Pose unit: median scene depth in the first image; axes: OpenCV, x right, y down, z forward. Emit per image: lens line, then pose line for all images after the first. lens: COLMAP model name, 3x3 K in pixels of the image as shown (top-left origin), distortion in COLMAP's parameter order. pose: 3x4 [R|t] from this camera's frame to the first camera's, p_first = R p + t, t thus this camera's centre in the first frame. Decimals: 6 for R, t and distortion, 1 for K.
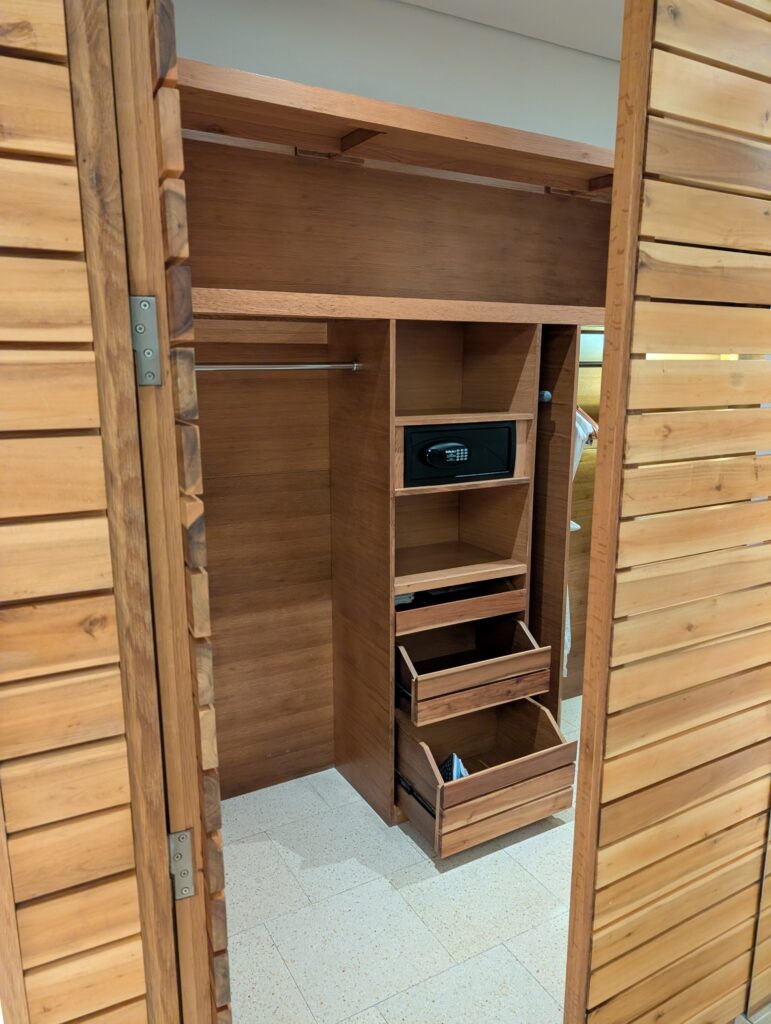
lens RADIAL K [[734.6, 0, 385.4], [0, 734.6, 512.1], [0, 0, 1]] dist [0.004591, -0.000464]
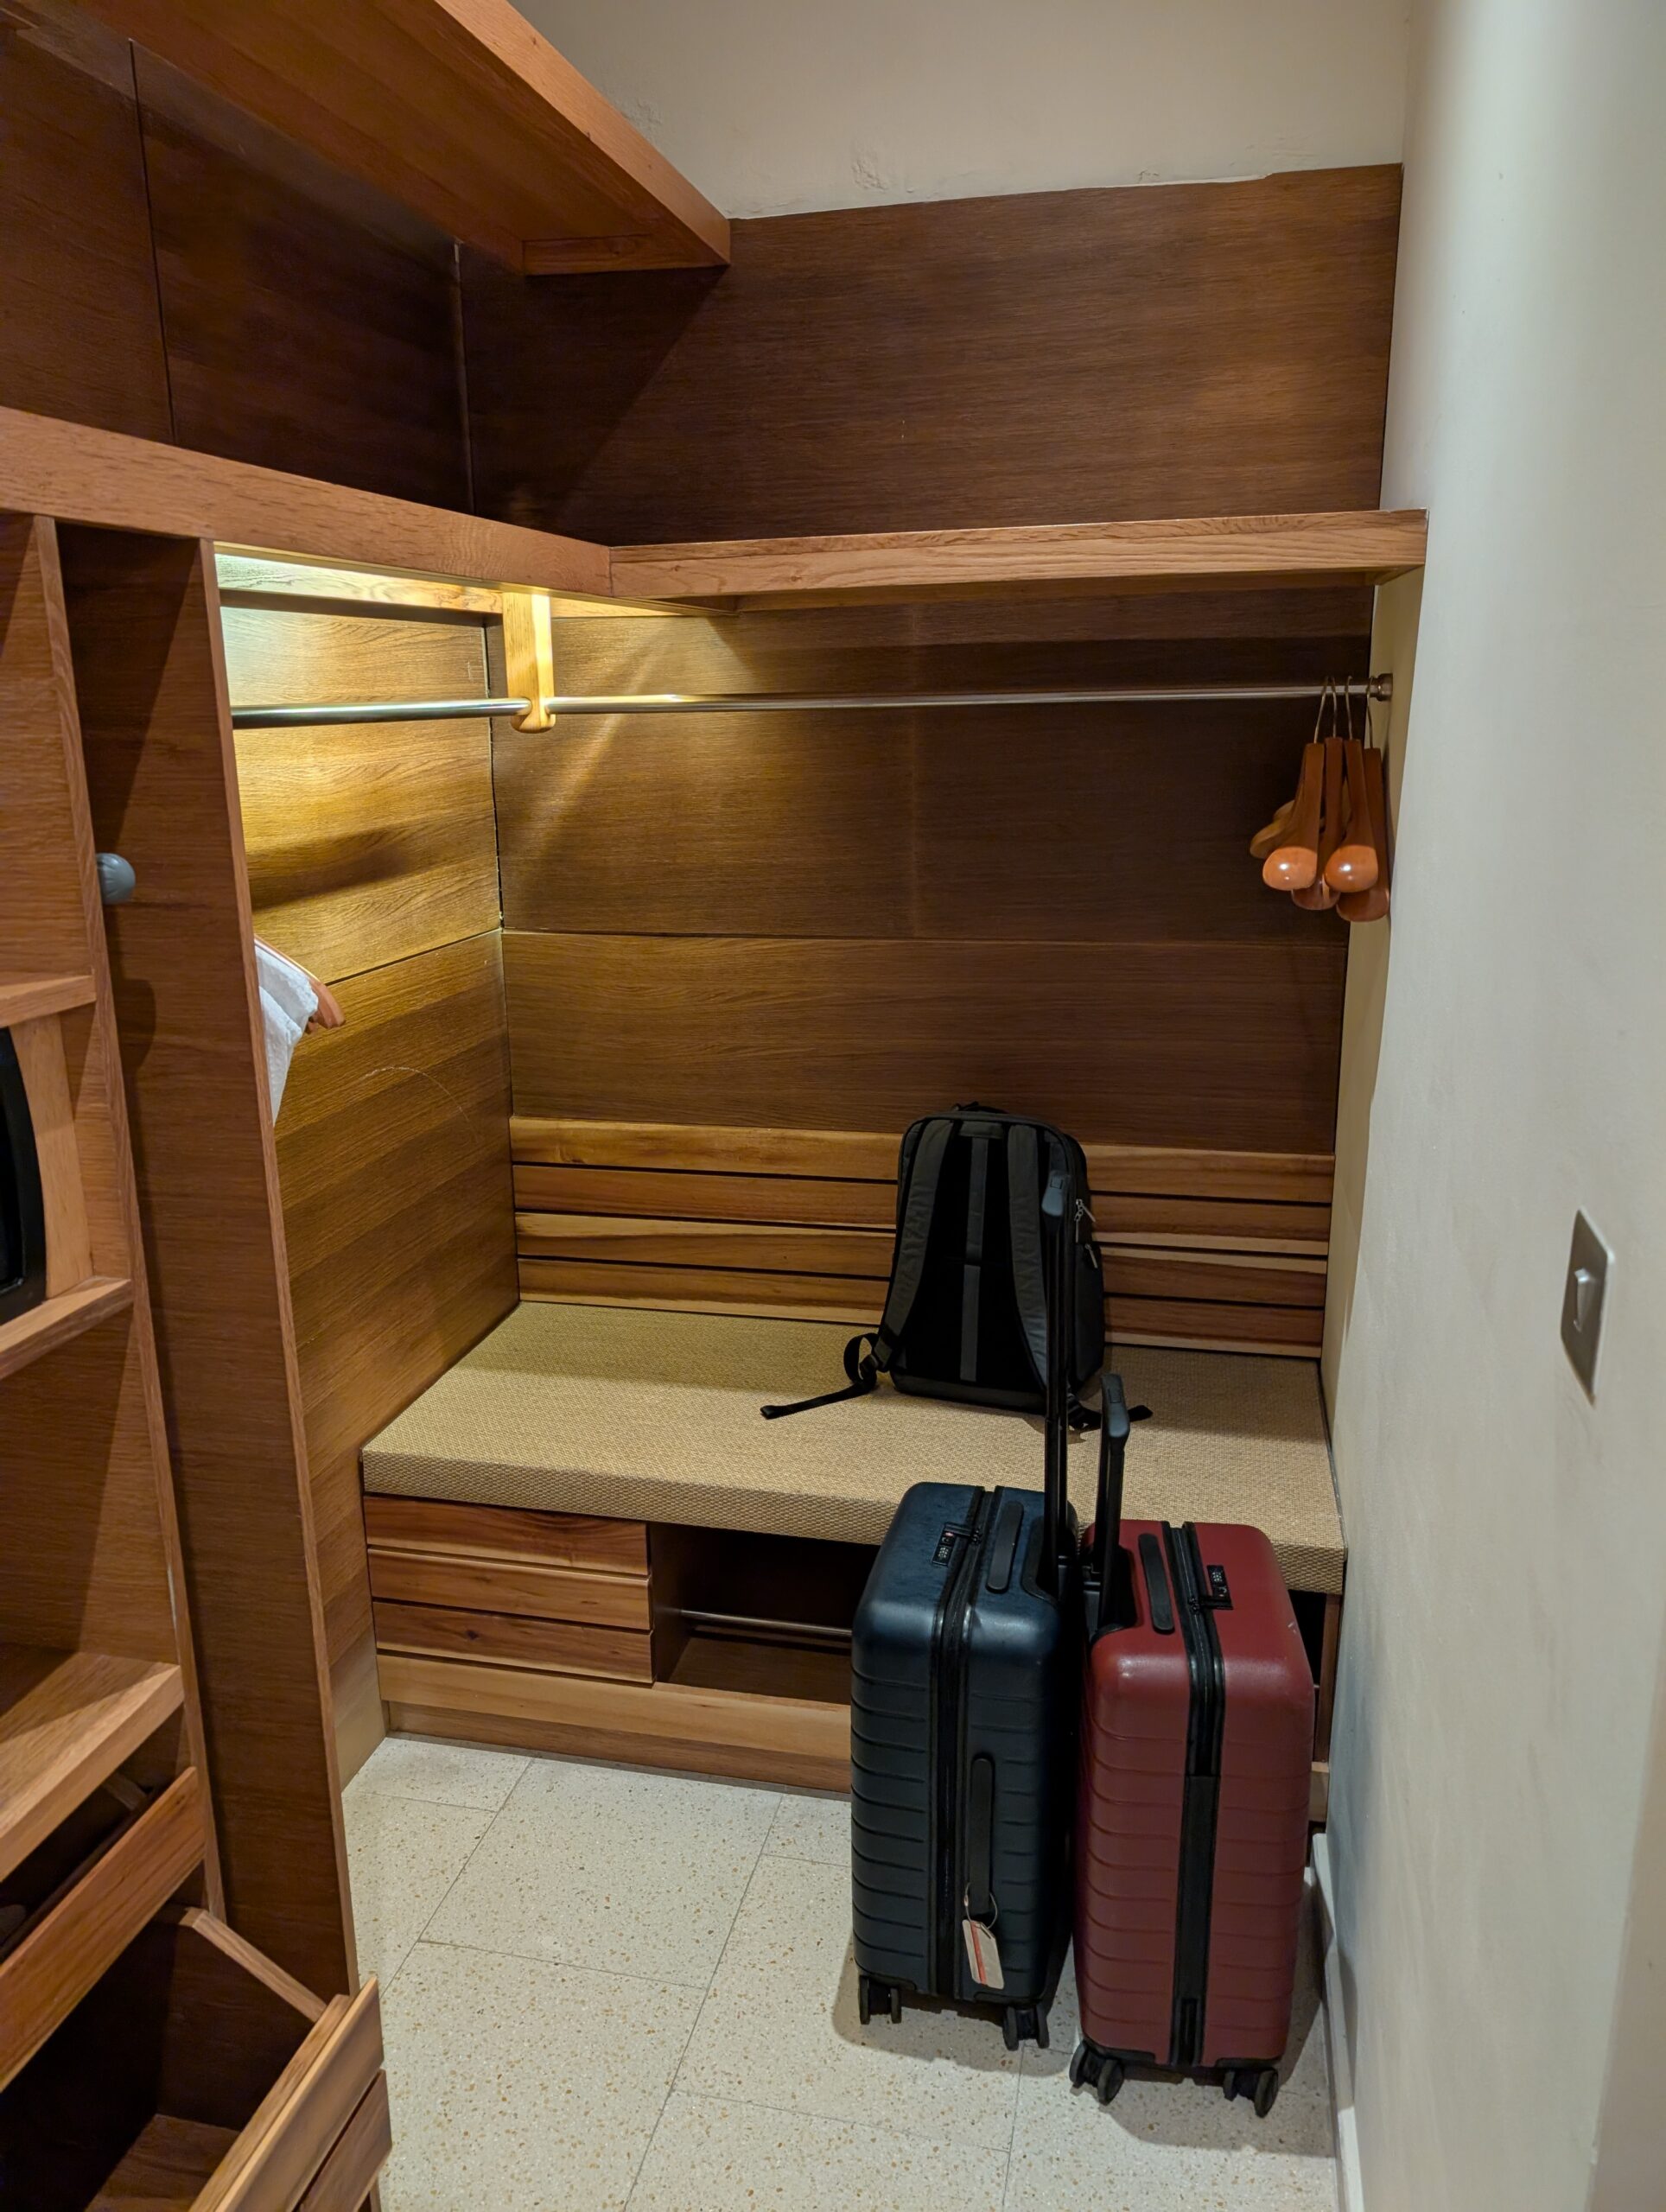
lens RADIAL K [[1586.8, 0, 824.1], [0, 1586.8, 1110.5], [0, 0, 1]] dist [0.004591, -0.000464]
pose [[0.680871, -0.185371, 0.708556, 0.022313], [0.155893, 0.981951, 0.107094, -0.110386], [-0.715620, 0.037542, 0.697480, 0.544236]]
